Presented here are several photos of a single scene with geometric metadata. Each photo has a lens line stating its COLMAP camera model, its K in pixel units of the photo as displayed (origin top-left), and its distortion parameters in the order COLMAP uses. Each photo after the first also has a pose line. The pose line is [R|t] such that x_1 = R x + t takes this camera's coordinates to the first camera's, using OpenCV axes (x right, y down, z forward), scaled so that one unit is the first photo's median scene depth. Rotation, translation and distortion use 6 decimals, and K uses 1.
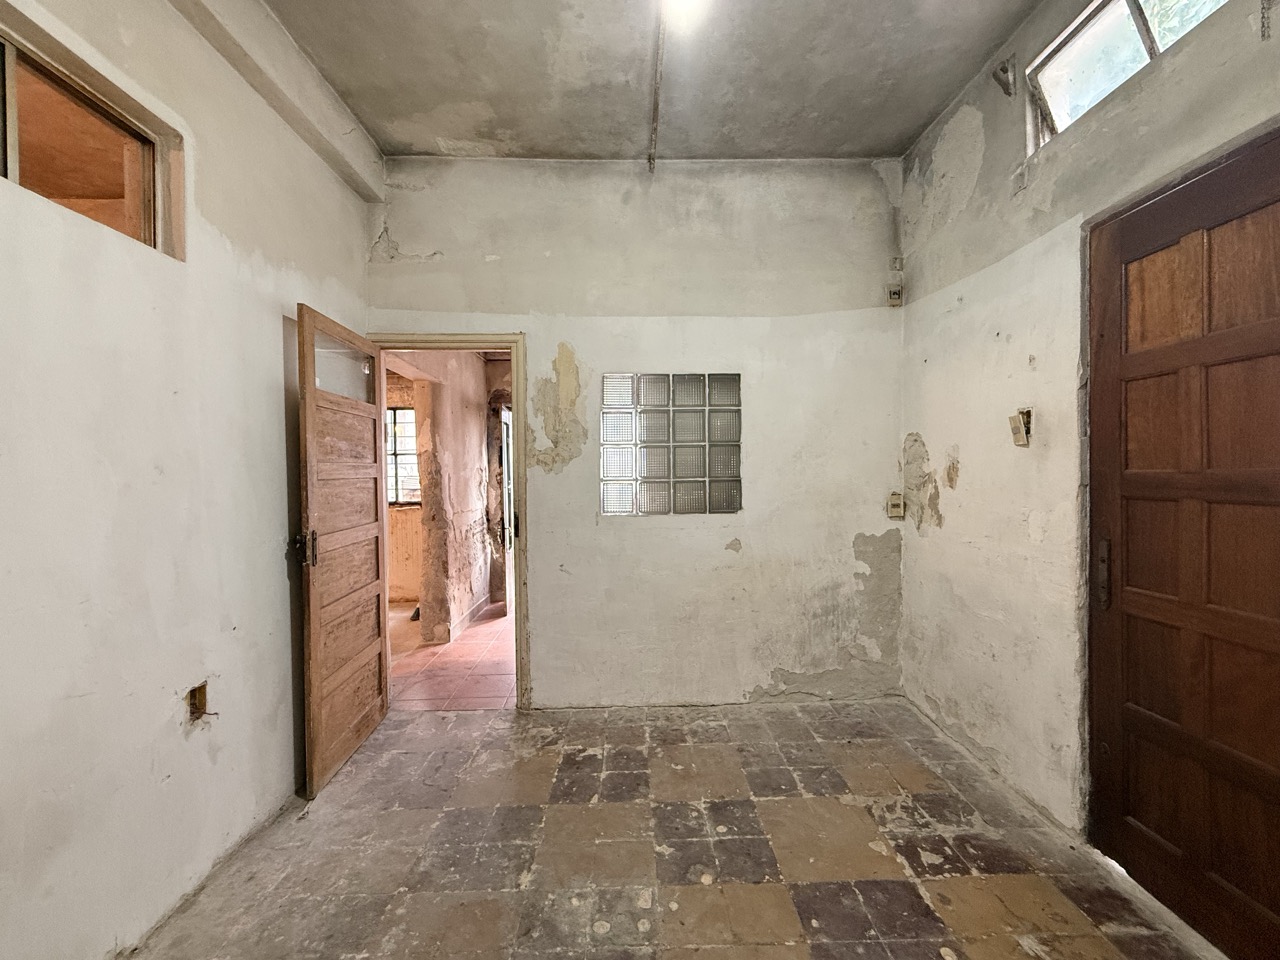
lens RADIAL K [[508.8, 0, 639.1], [0, 508.8, 478.8], [0, 0, 1]] dist [0.000820, 0.000043]
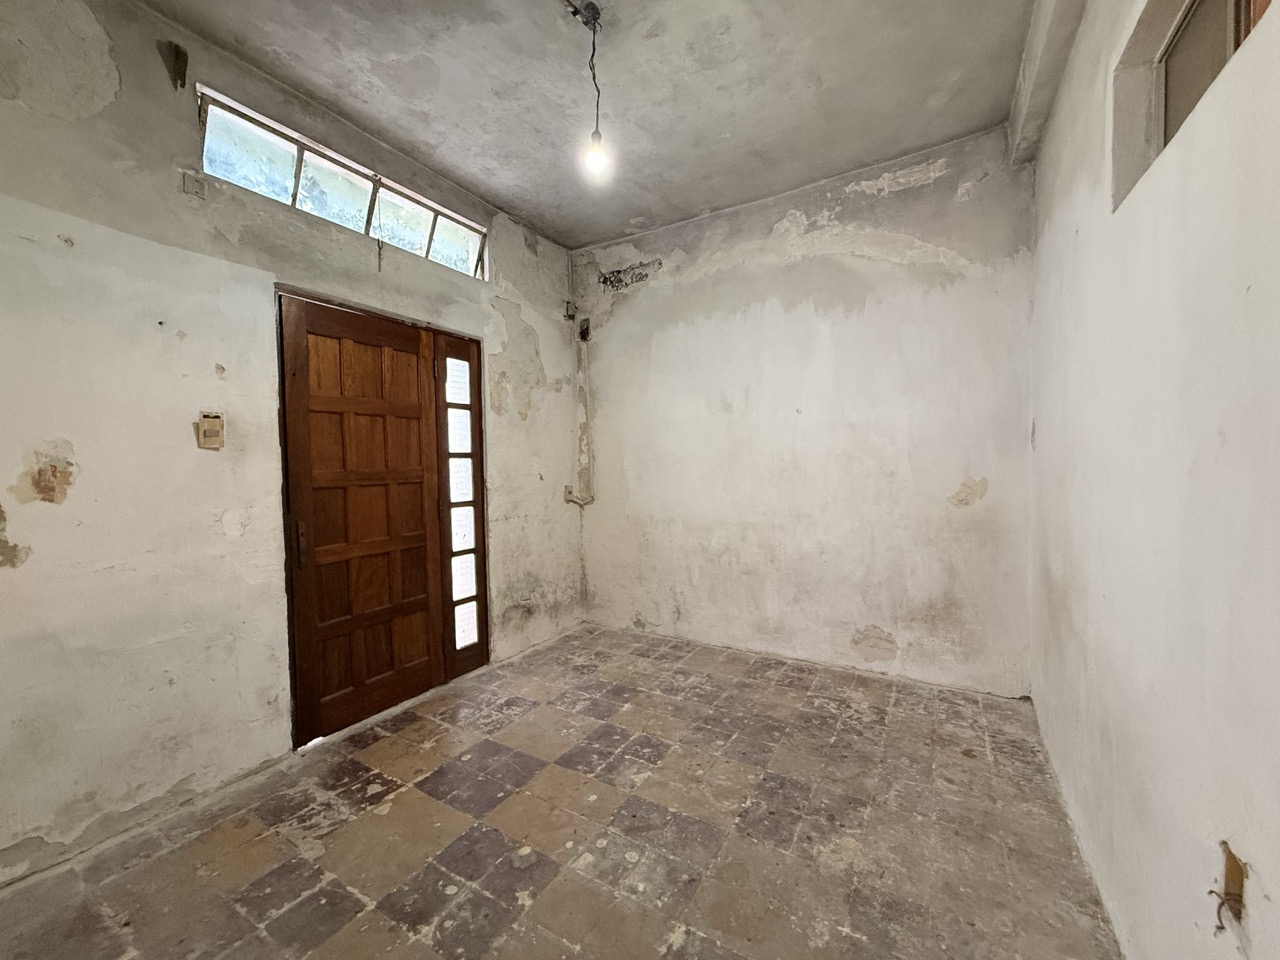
lens RADIAL K [[508.8, 0, 633.3], [0, 508.8, 479.2], [0, 0, 1]] dist [0.000820, 0.000043]
pose [[-0.847744, 0.010460, 0.530302, -0.597757], [0.036574, 0.998579, 0.038771, -0.014393], [-0.529142, 0.052263, -0.846922, 1.657664]]
